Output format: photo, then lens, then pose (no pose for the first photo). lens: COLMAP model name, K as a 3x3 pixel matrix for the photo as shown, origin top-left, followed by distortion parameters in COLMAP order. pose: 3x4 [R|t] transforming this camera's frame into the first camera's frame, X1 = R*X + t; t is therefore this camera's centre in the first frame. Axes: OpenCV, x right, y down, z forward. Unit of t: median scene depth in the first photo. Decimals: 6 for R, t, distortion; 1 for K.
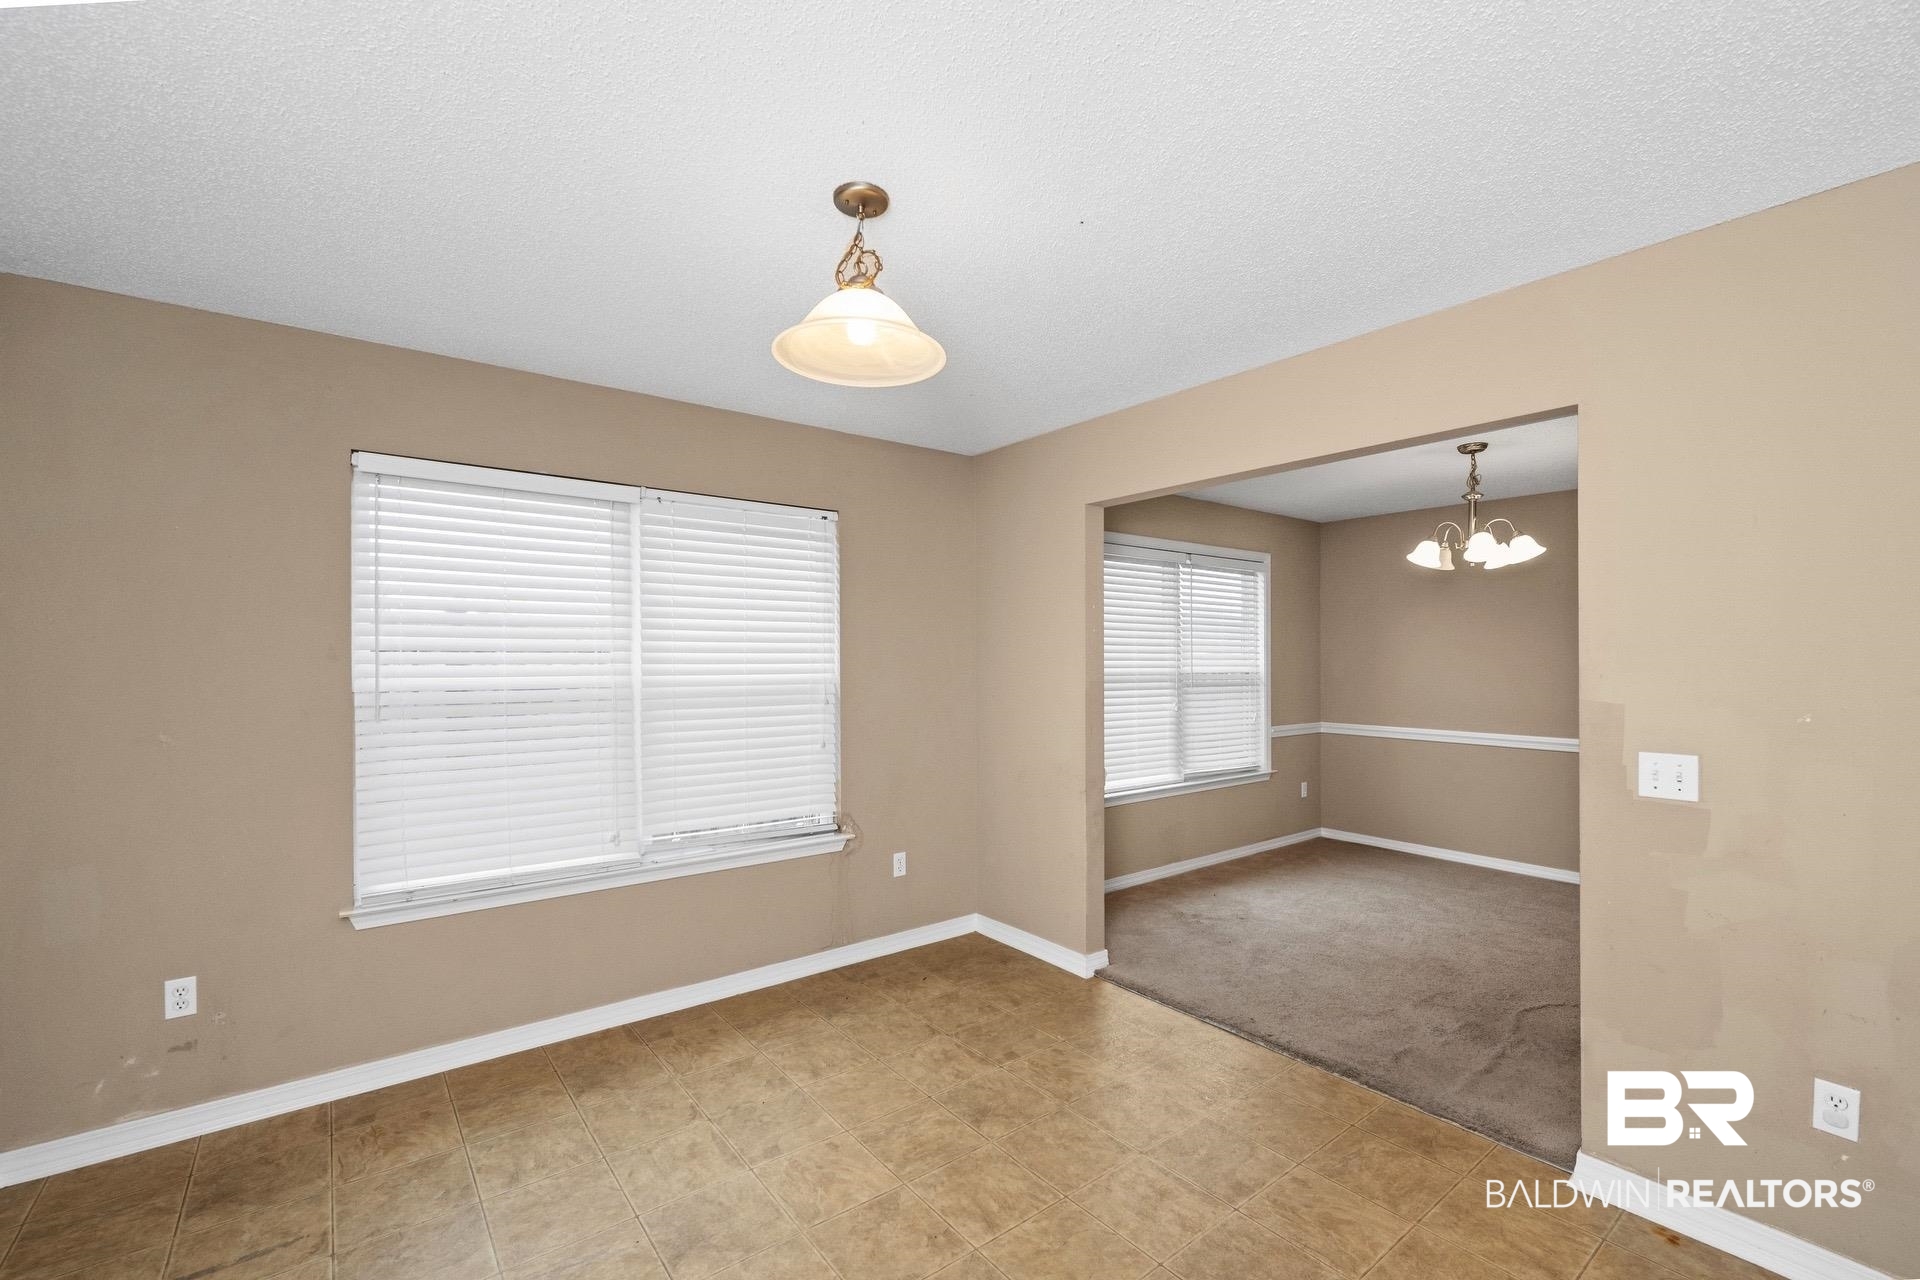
lens RADIAL K [[821.1, 0, 958.5], [0, 821.1, 649.8], [0, 0, 1]] dist [-0.000109, -0.000011]
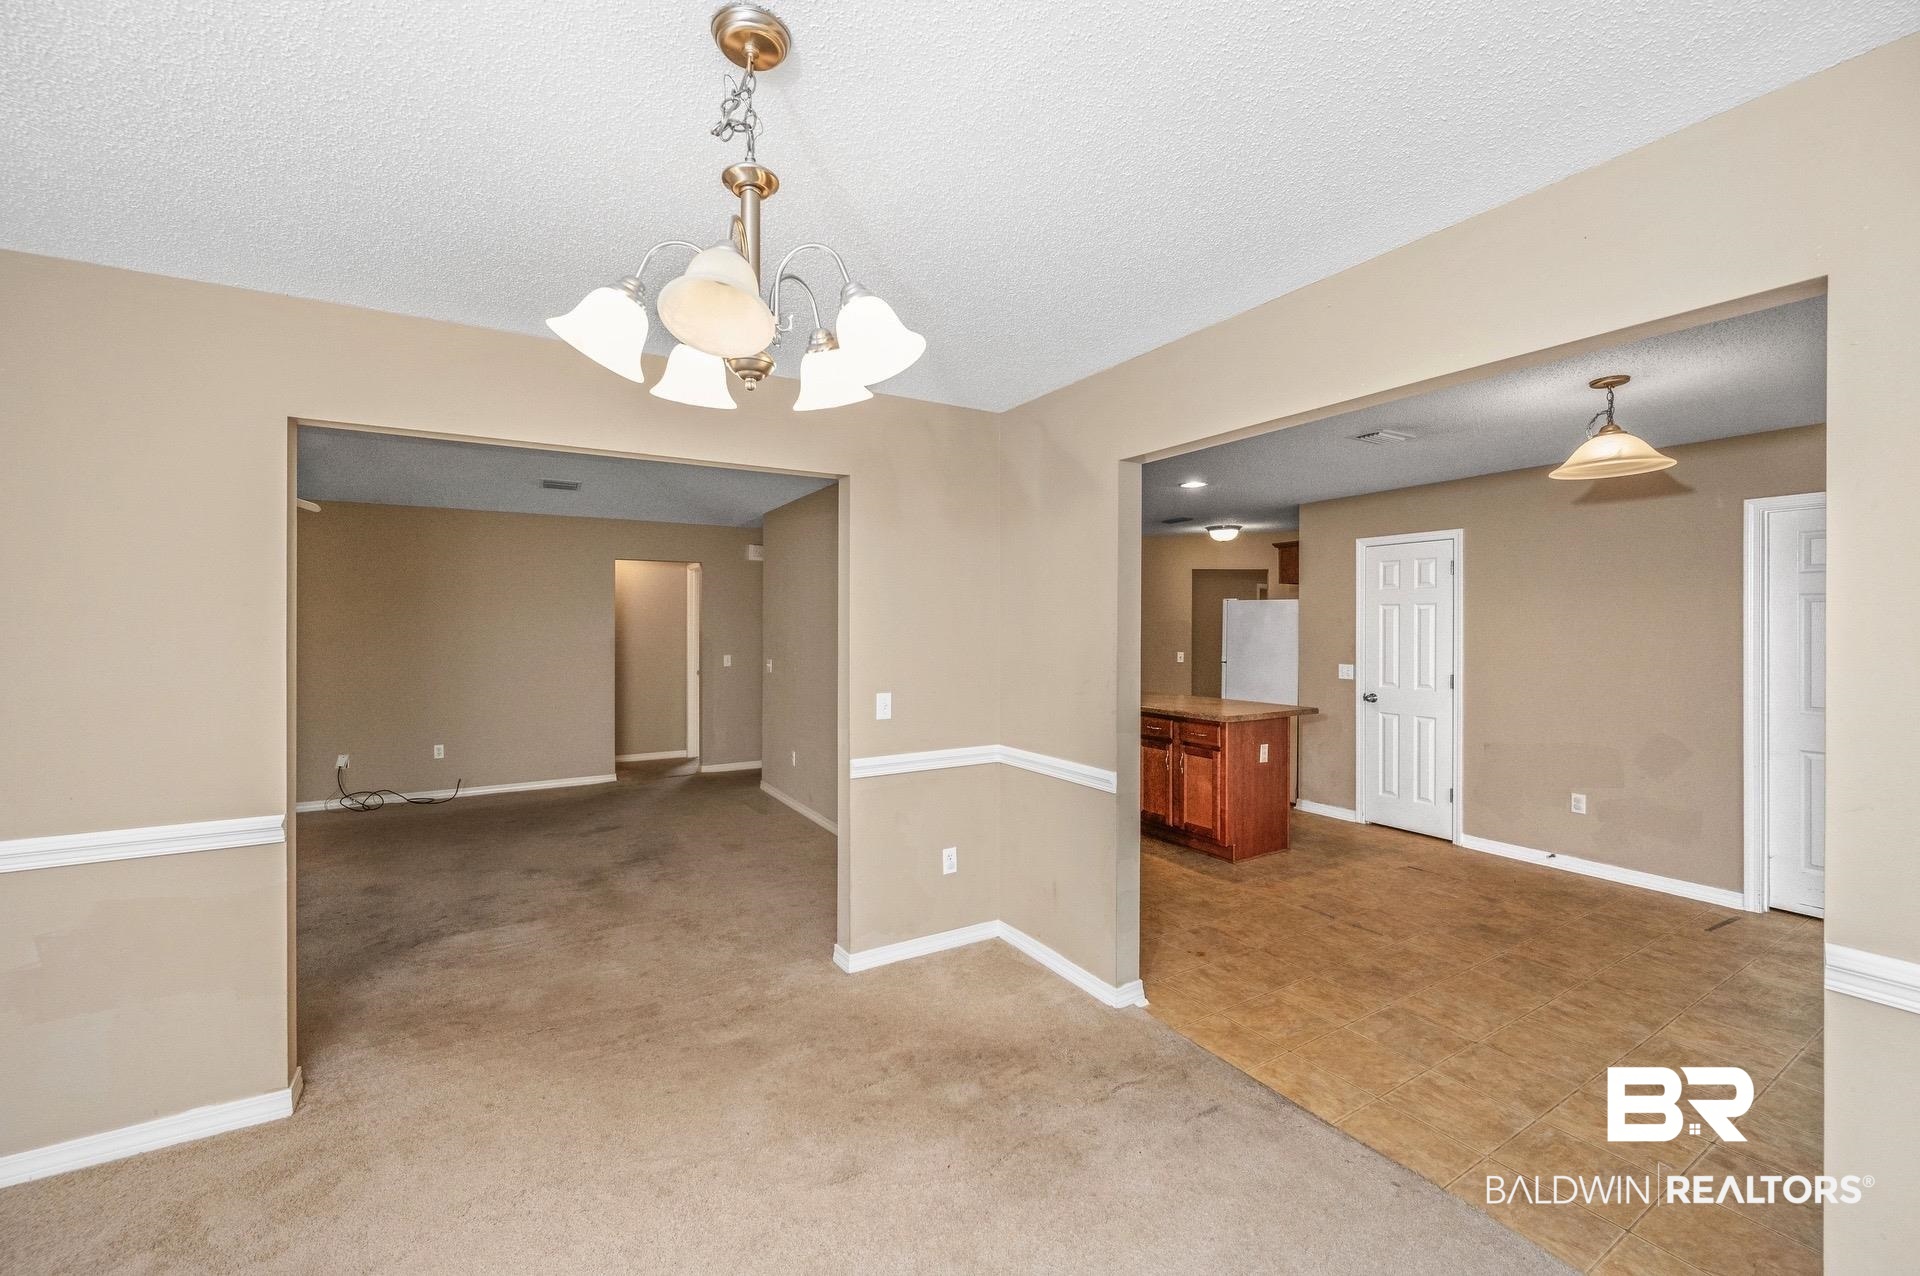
lens RADIAL K [[764.3, 0, 953.6], [0, 764.3, 630.2], [0, 0, 1]] dist [-0.000372, -0.000099]
pose [[-0.993633, -0.000076, 0.112661, 0.539599], [-0.000299, 0.999998, -0.001958, -0.001753], [-0.112661, -0.001979, -0.993632, 1.378402]]
